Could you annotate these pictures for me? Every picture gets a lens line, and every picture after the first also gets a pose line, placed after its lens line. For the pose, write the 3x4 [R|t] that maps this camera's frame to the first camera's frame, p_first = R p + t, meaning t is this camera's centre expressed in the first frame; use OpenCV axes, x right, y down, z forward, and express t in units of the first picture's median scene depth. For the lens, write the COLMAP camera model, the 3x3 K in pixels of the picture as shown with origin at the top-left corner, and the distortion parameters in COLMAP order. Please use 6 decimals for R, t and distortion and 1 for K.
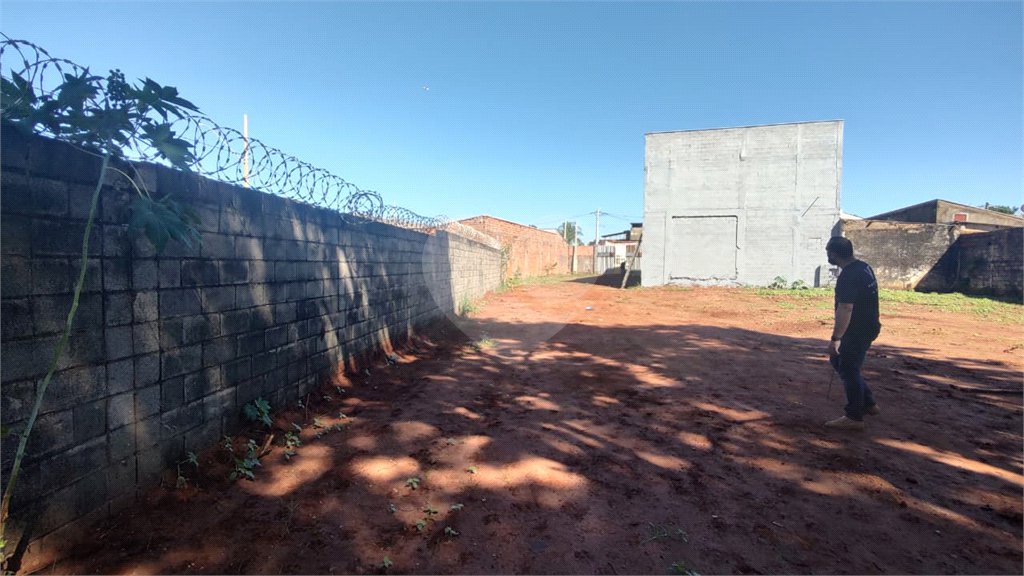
lens RADIAL K [[495.2, 0, 517.7], [0, 495.2, 283.6], [0, 0, 1]] dist [0.008055, -0.001626]
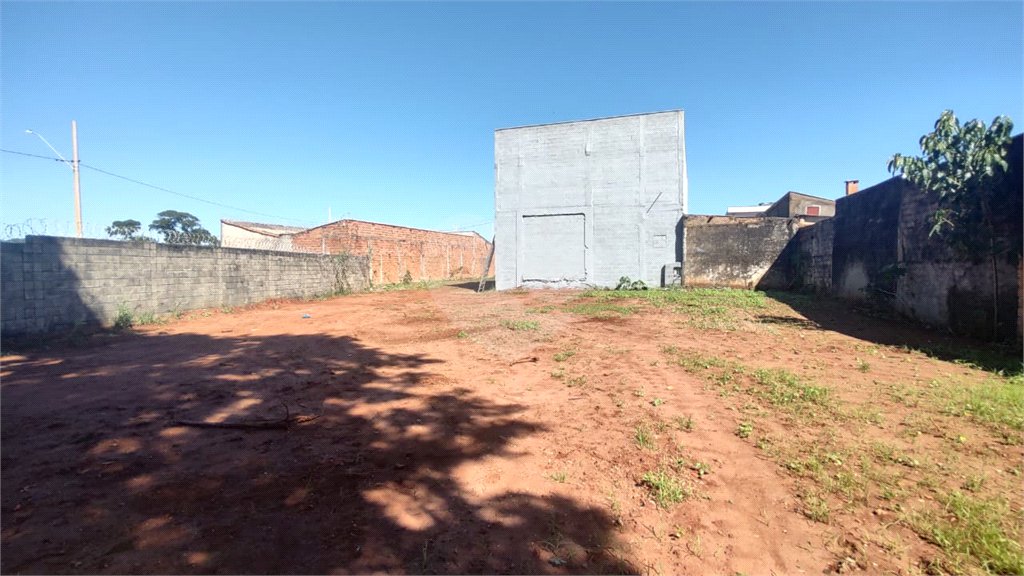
lens RADIAL K [[495.2, 0, 514.4], [0, 495.2, 286.3], [0, 0, 1]] dist [0.008055, -0.001626]
pose [[0.999596, -0.019703, -0.020497, 0.330117], [0.019661, 0.999804, -0.002242, 0.001924], [0.020537, 0.001839, 0.999787, 0.049983]]
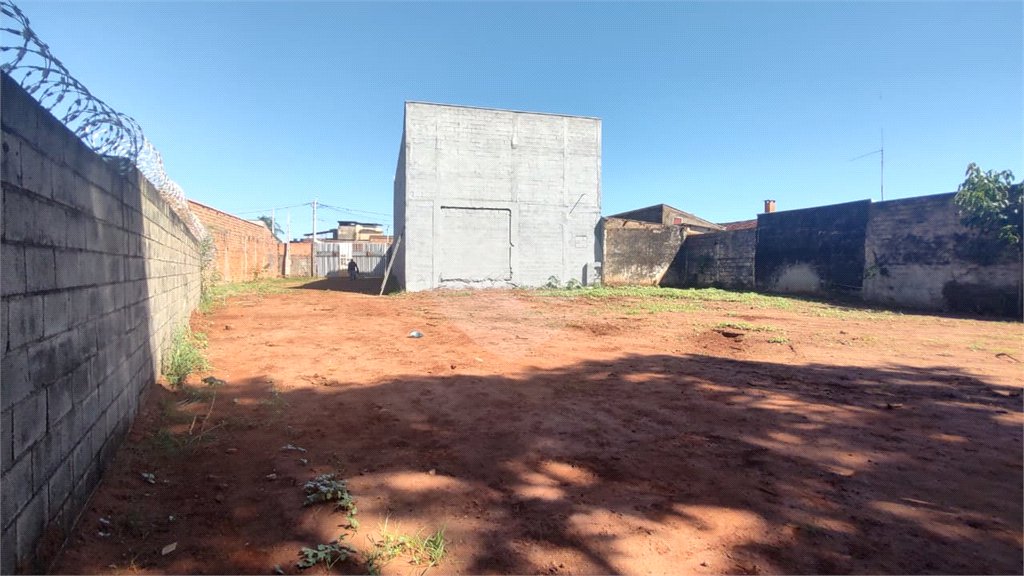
lens RADIAL K [[495.2, 0, 512.7], [0, 495.2, 280.3], [0, 0, 1]] dist [0.008055, -0.001626]
pose [[0.832585, -0.024897, 0.553337, -0.054586], [0.030588, 0.999532, -0.001051, -0.007288], [-0.553052, 0.017801, 0.832957, 0.256290]]
